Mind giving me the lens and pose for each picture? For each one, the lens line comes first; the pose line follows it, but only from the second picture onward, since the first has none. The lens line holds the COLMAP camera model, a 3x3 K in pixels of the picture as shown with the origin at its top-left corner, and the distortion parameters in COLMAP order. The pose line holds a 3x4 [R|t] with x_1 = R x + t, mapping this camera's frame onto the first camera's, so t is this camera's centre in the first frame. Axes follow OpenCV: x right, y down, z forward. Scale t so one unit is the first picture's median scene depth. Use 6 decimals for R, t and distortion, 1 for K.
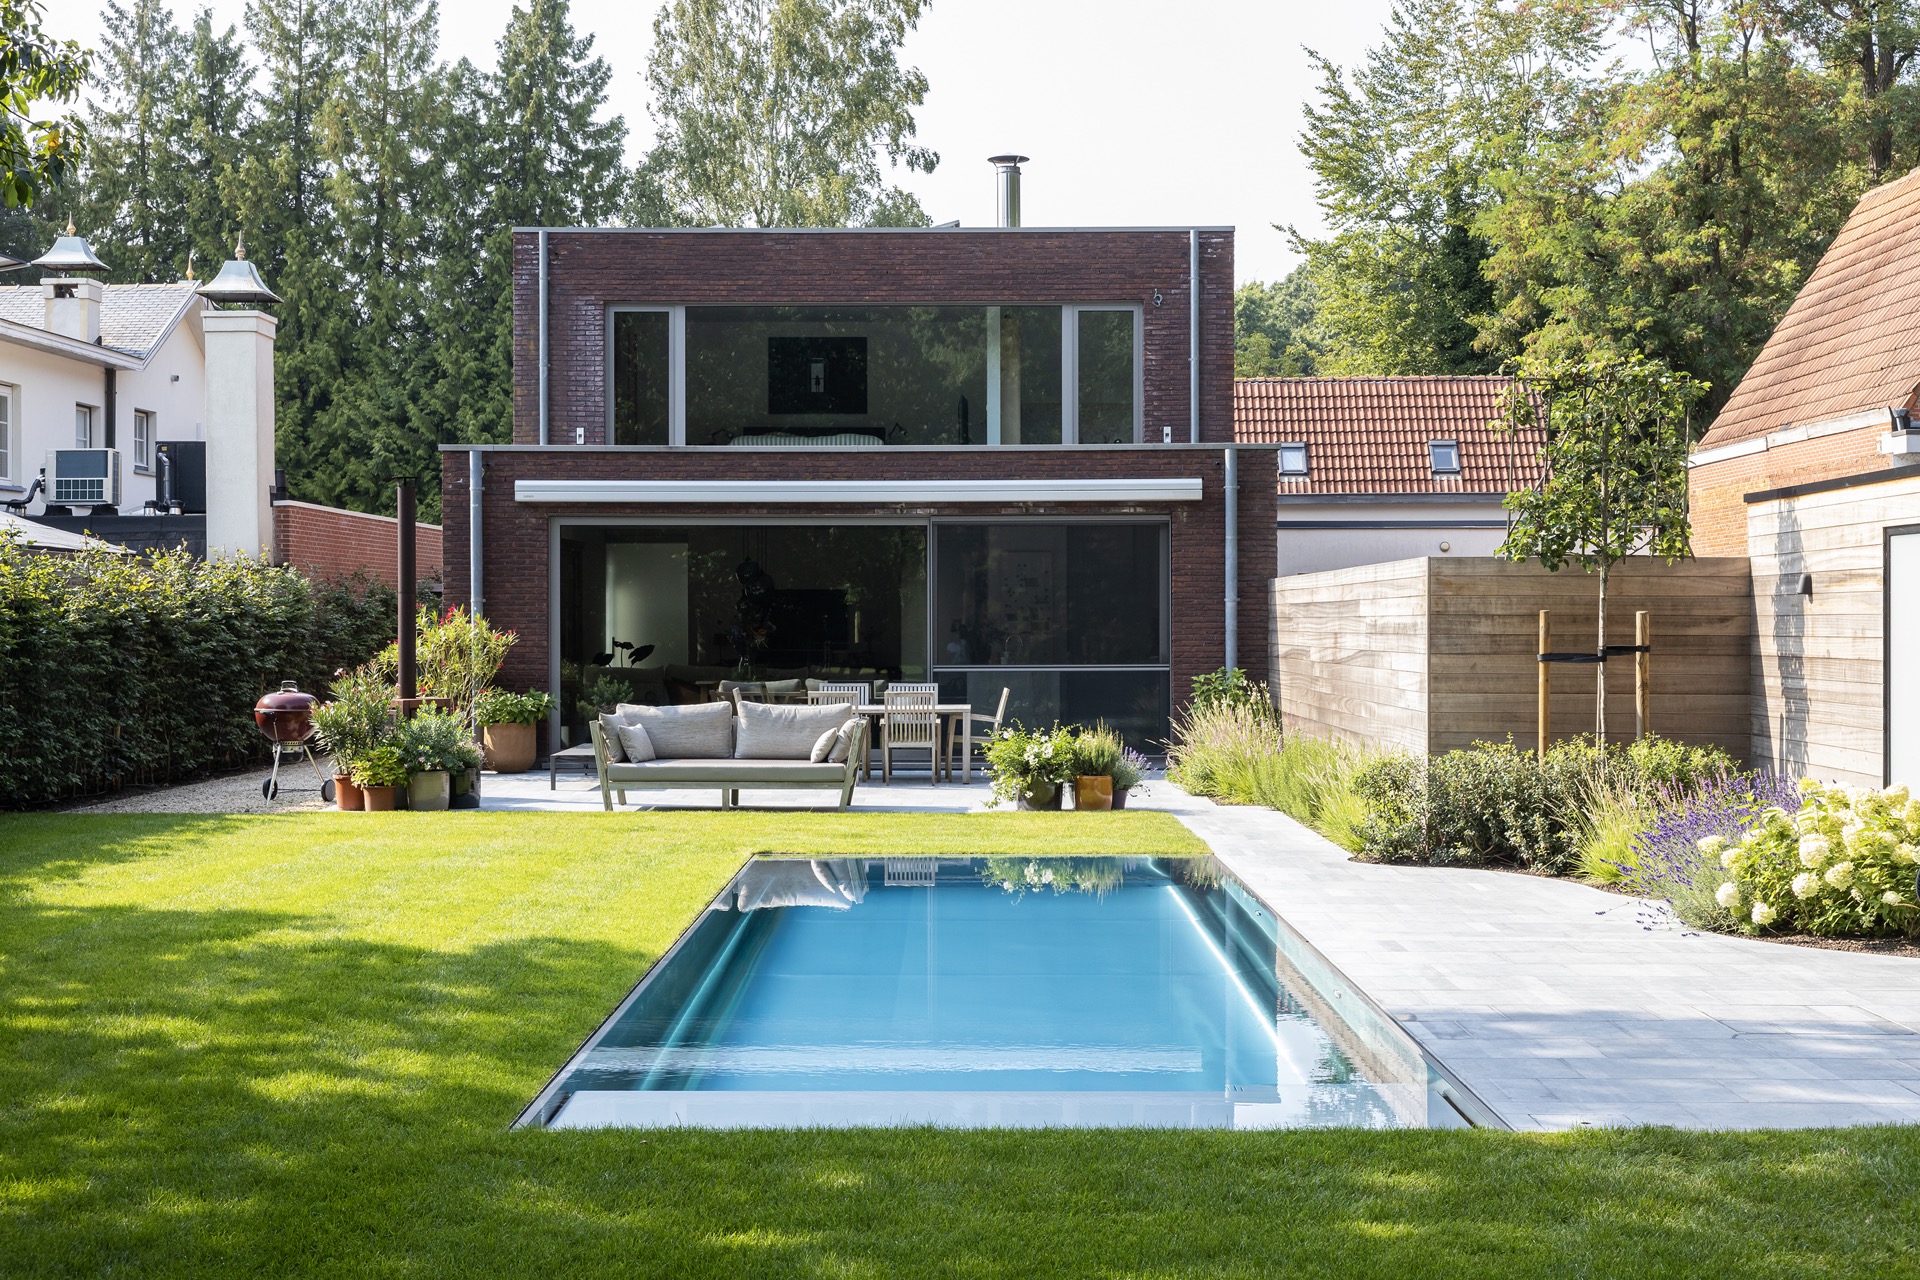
lens RADIAL K [[2450.4, 0, 960.0], [0, 2450.4, 640.0], [0, 0, 1]] dist [0.003492, -0.009136]
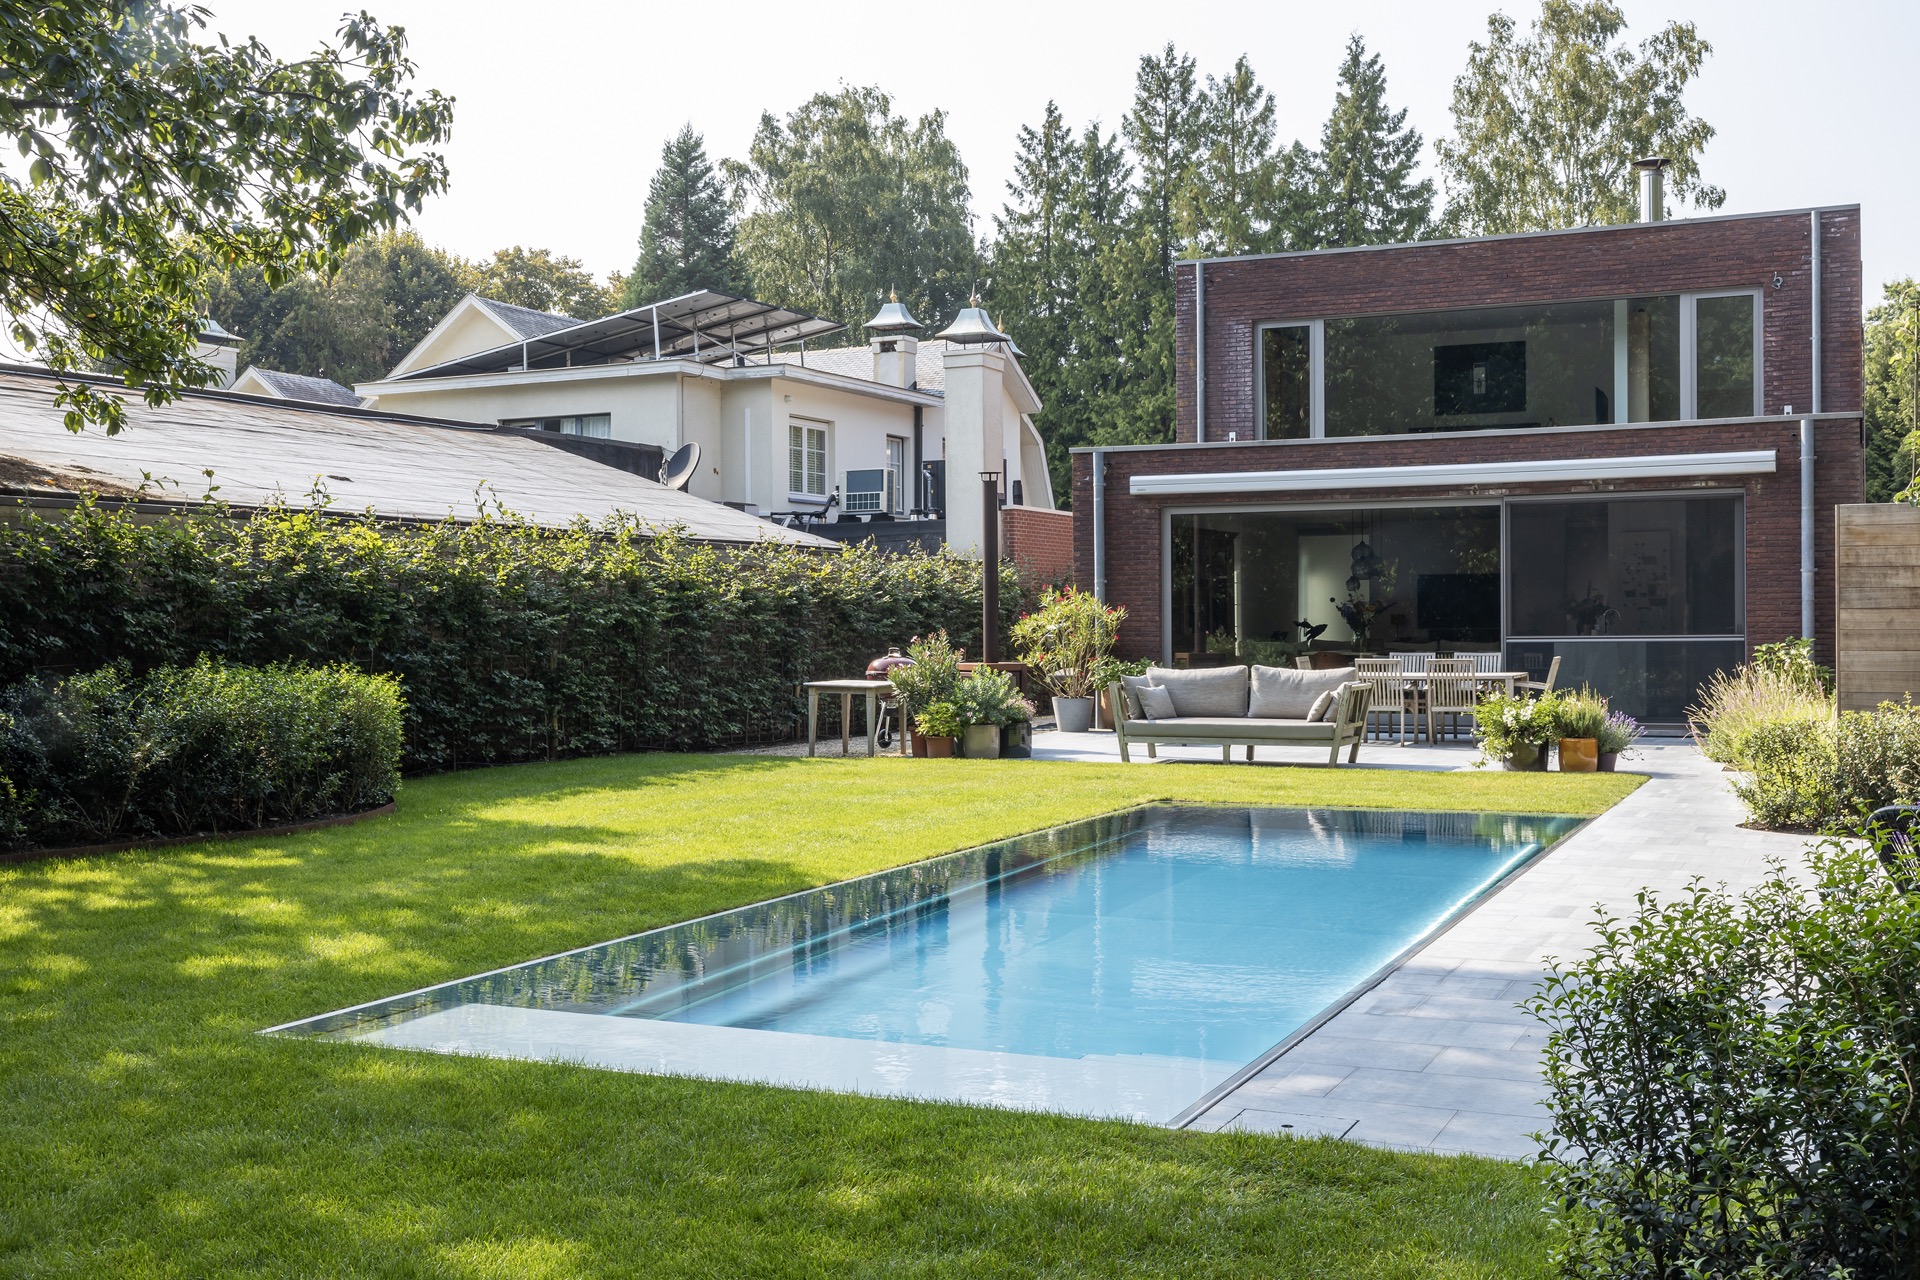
lens RADIAL K [[2013.8, 0, 960.0], [0, 2013.8, 640.0], [0, 0, 1]] dist [-0.002006, 0.006379]
pose [[0.912784, -0.002765, -0.408434, 0.104370], [0.003472, 0.999993, 0.000989, 0.008224], [0.408429, -0.002321, 0.912787, 0.084489]]
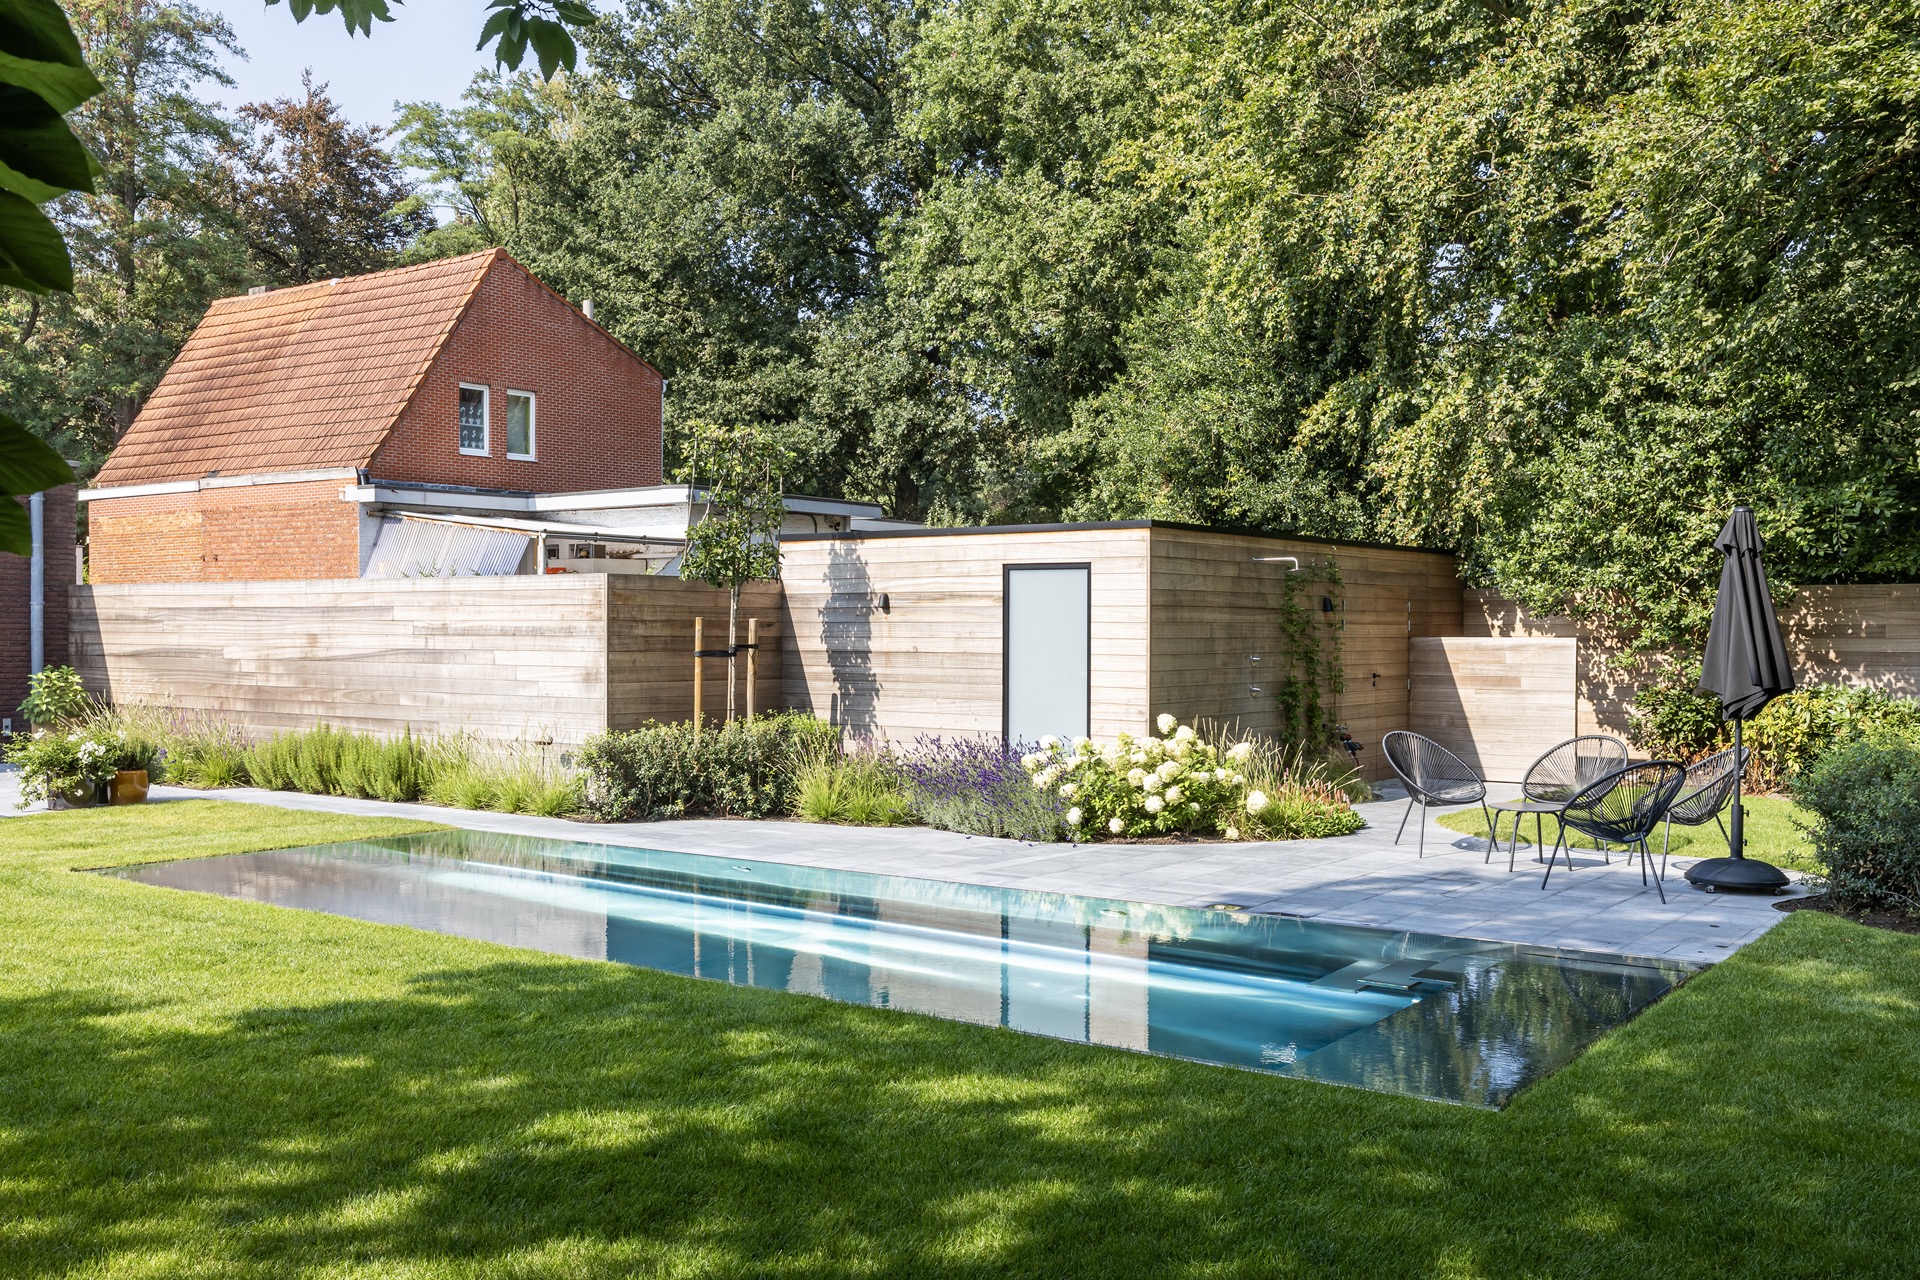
lens RADIAL K [[1760.5, 0, 960.0], [0, 1760.5, 640.0], [0, 0, 1]] dist [0.003956, -0.000707]
pose [[0.584847, -0.000996, 0.811143, -0.224570], [0.000697, 0.999999, 0.000726, -0.000373], [-0.811143, 0.000141, 0.584848, 0.174072]]
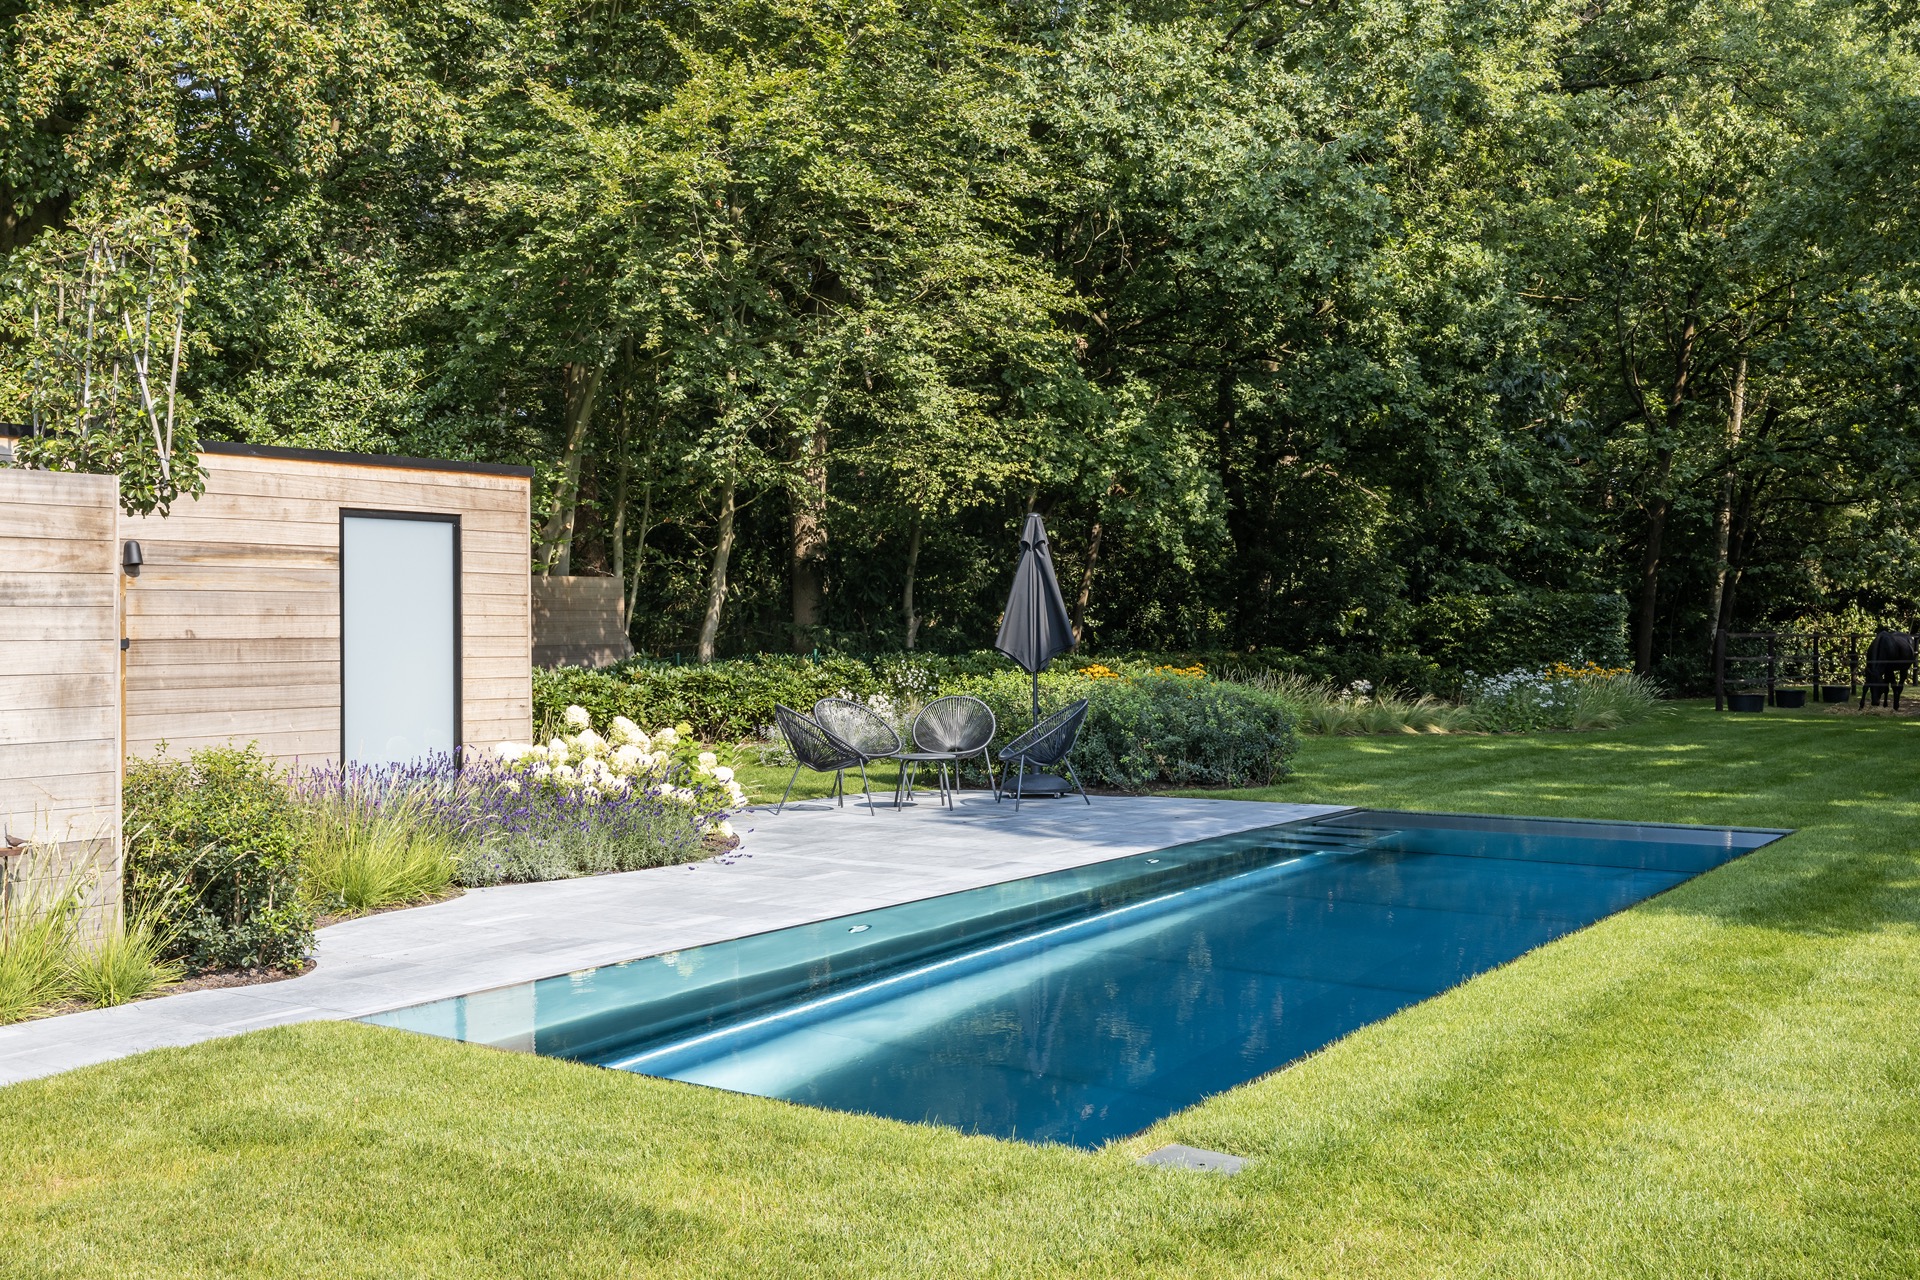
lens RADIAL K [[1804.6, 0, 960.0], [0, 1804.6, 640.0], [0, 0, 1]] dist [0.052023, -0.002971]
pose [[-0.810383, 0.011664, 0.585784, -0.121381], [0.018964, 0.999800, 0.006328, 0.004166], [-0.585593, 0.016237, -0.810442, 0.646185]]
